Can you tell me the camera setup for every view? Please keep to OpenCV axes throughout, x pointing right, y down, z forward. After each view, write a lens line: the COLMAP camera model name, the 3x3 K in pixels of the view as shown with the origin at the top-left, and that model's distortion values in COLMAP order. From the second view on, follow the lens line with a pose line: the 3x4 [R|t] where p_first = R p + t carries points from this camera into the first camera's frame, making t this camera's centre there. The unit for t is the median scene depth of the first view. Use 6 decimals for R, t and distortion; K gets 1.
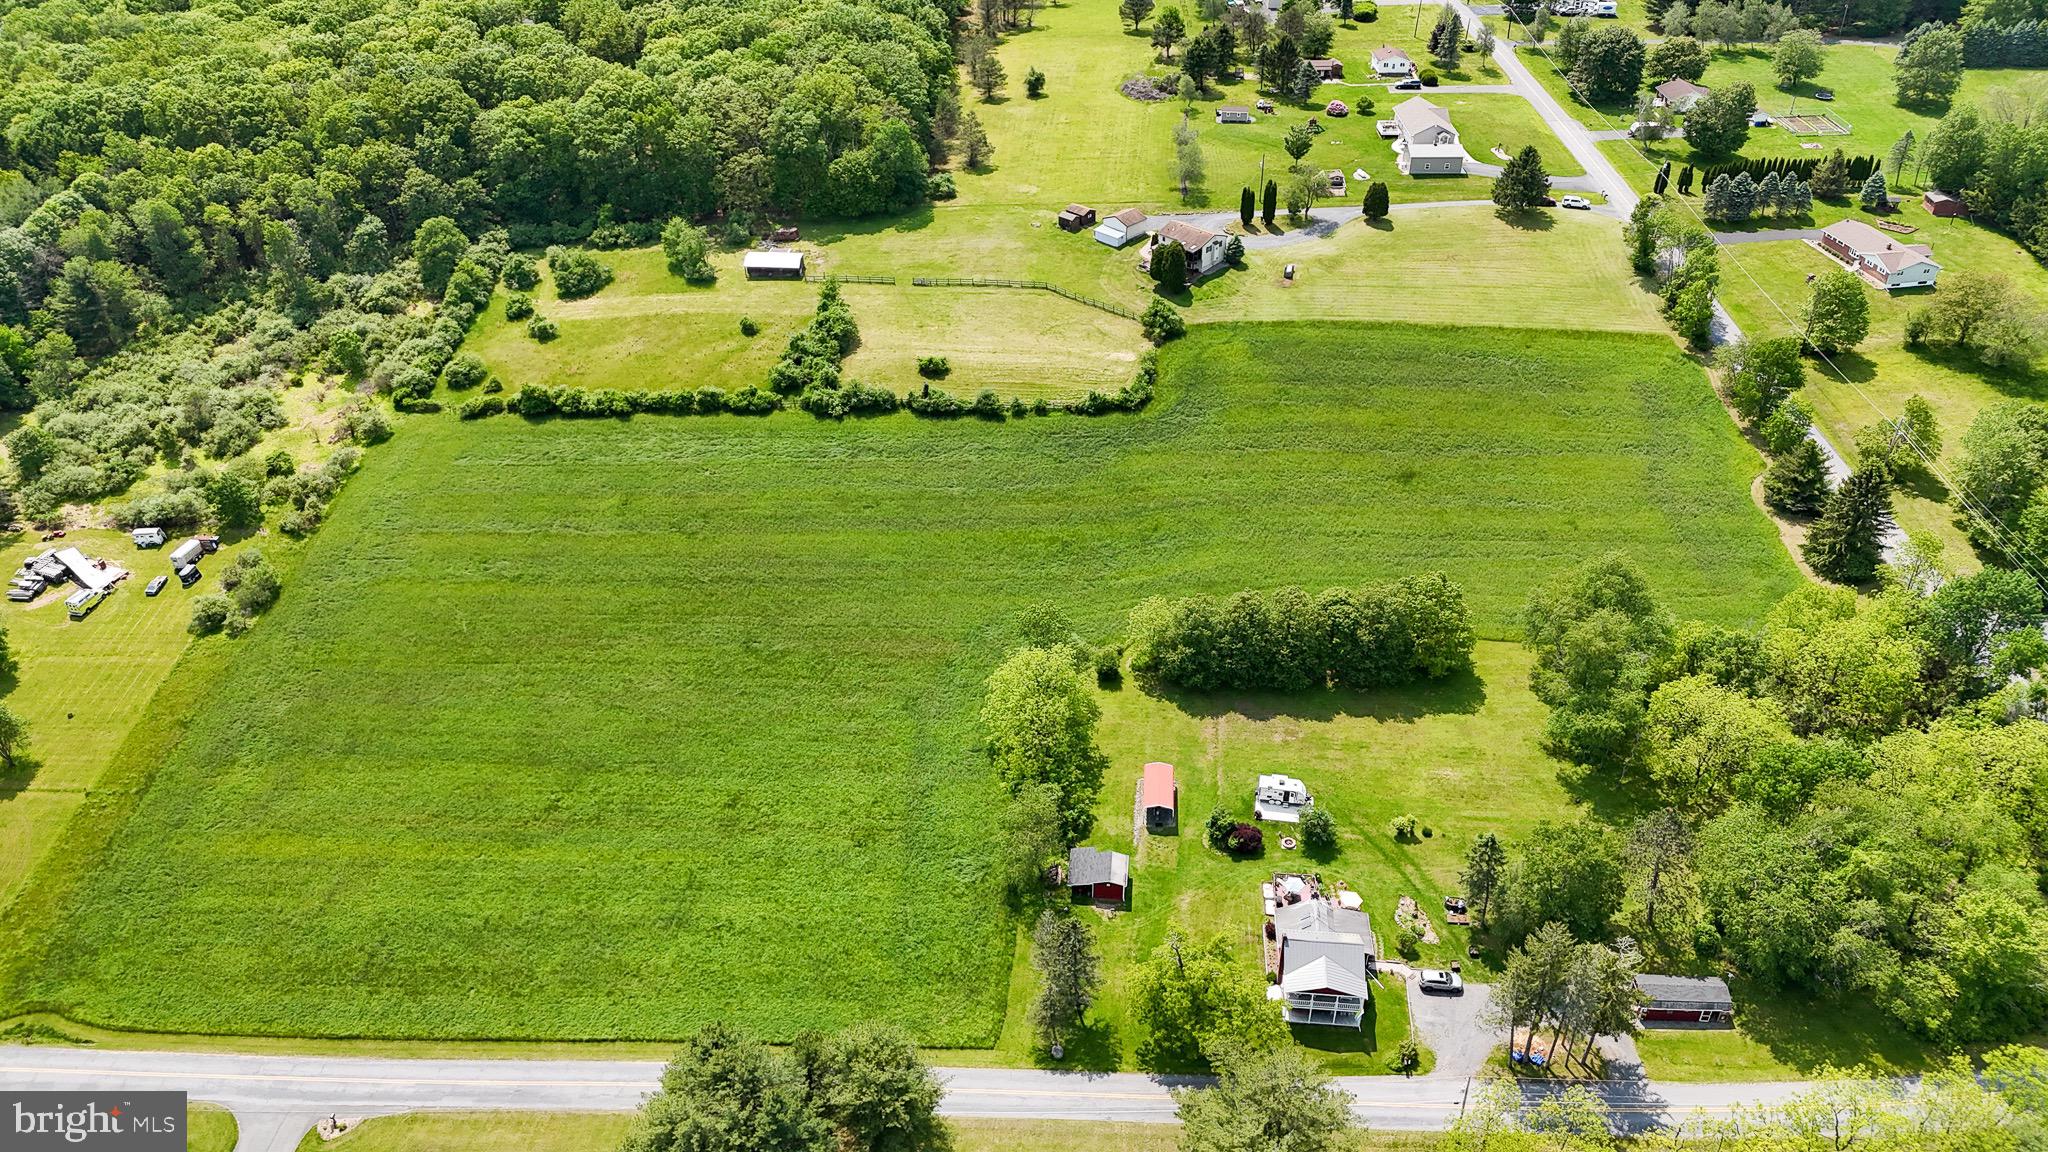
lens RADIAL K [[1498.1, 0, 1024.0], [0, 1498.1, 576.0], [0, 0, 1]] dist [0.085610, -0.083449]
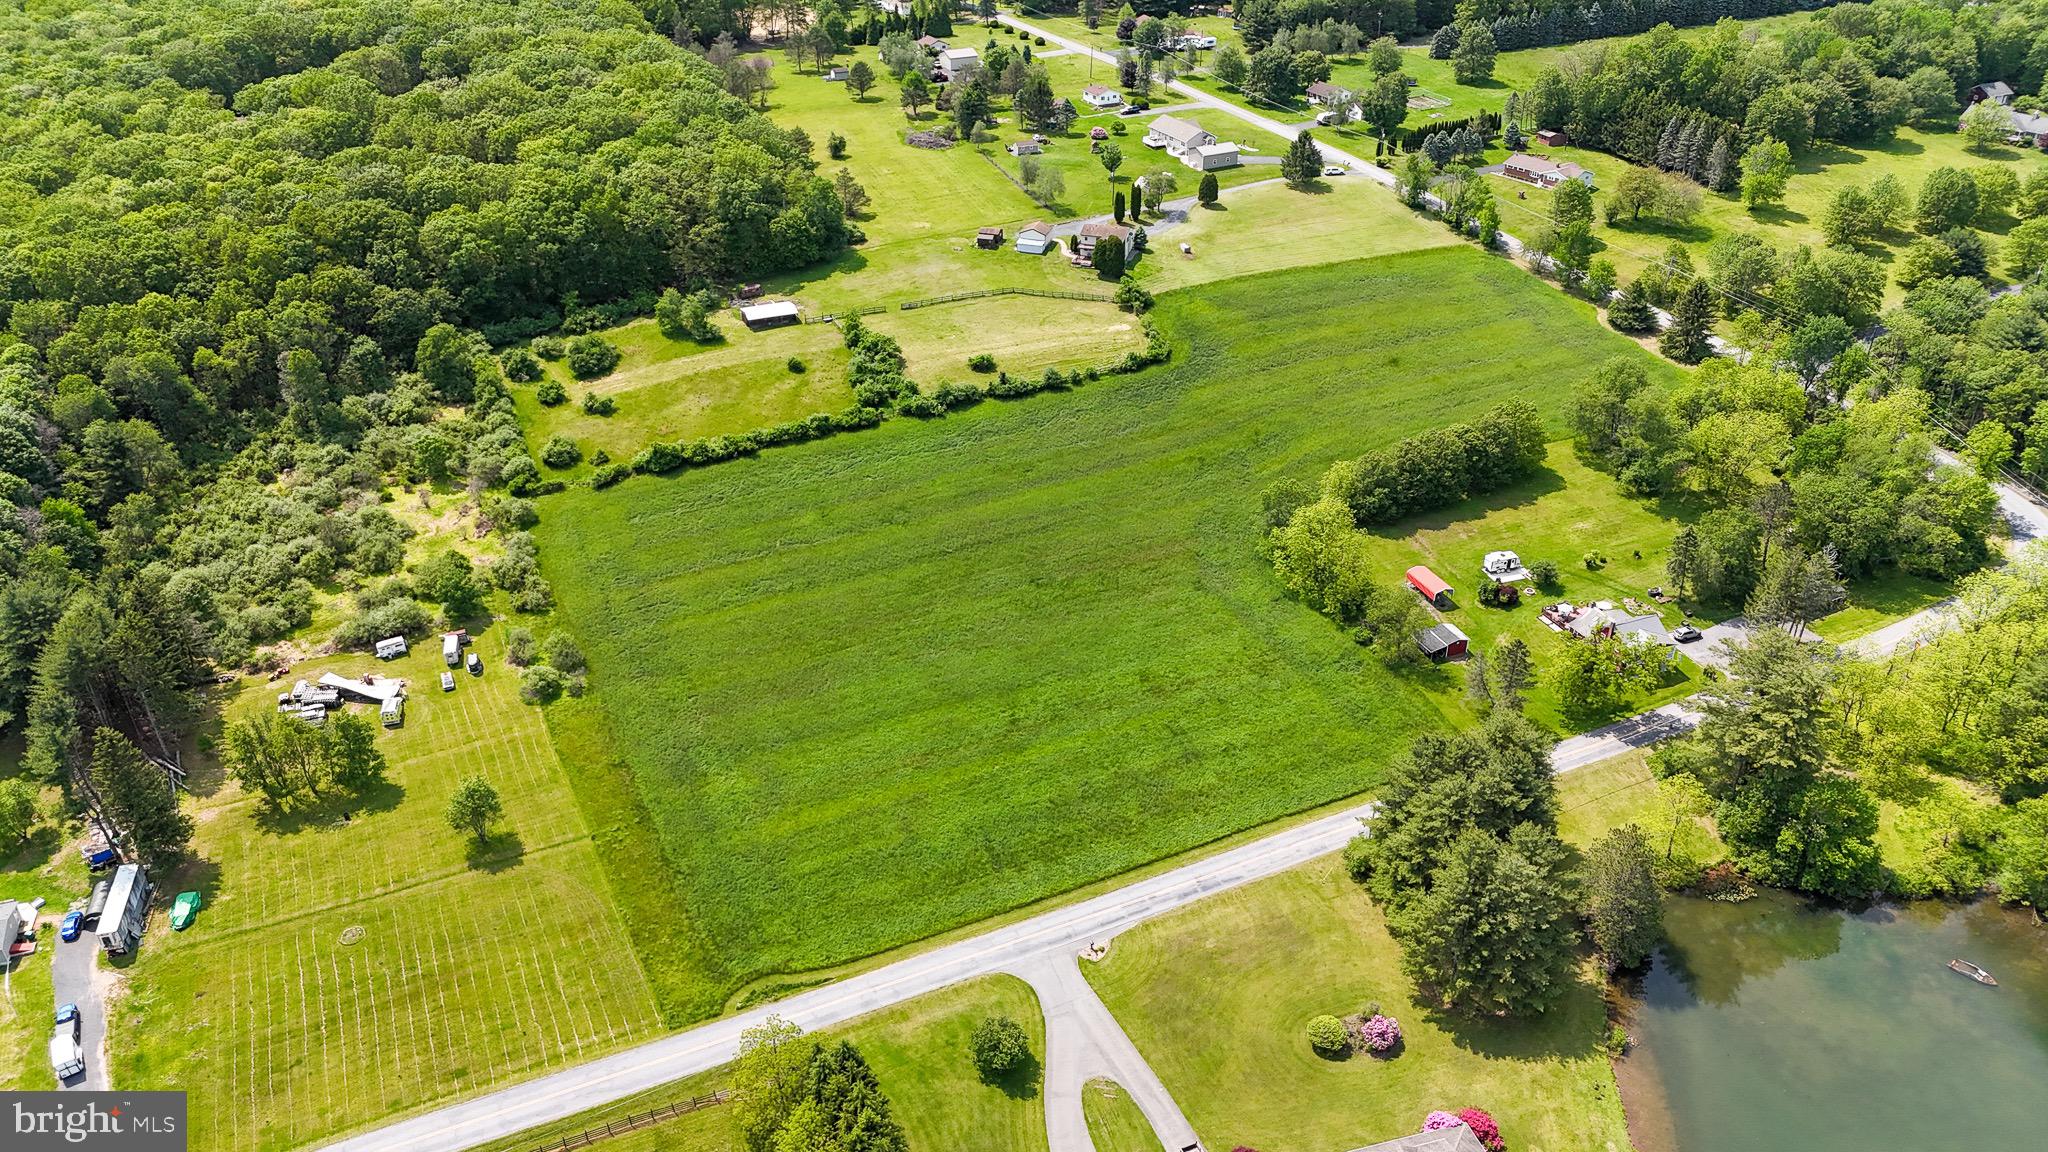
lens RADIAL K [[1498.1, 0, 1024.0], [0, 1498.1, 576.0], [0, 0, 1]] dist [0.085610, -0.083449]
pose [[0.890743, -0.231669, 0.391033, -0.498887], [0.255984, 0.966625, -0.010430, 0.038754], [-0.375566, 0.109388, 0.920317, -0.064560]]
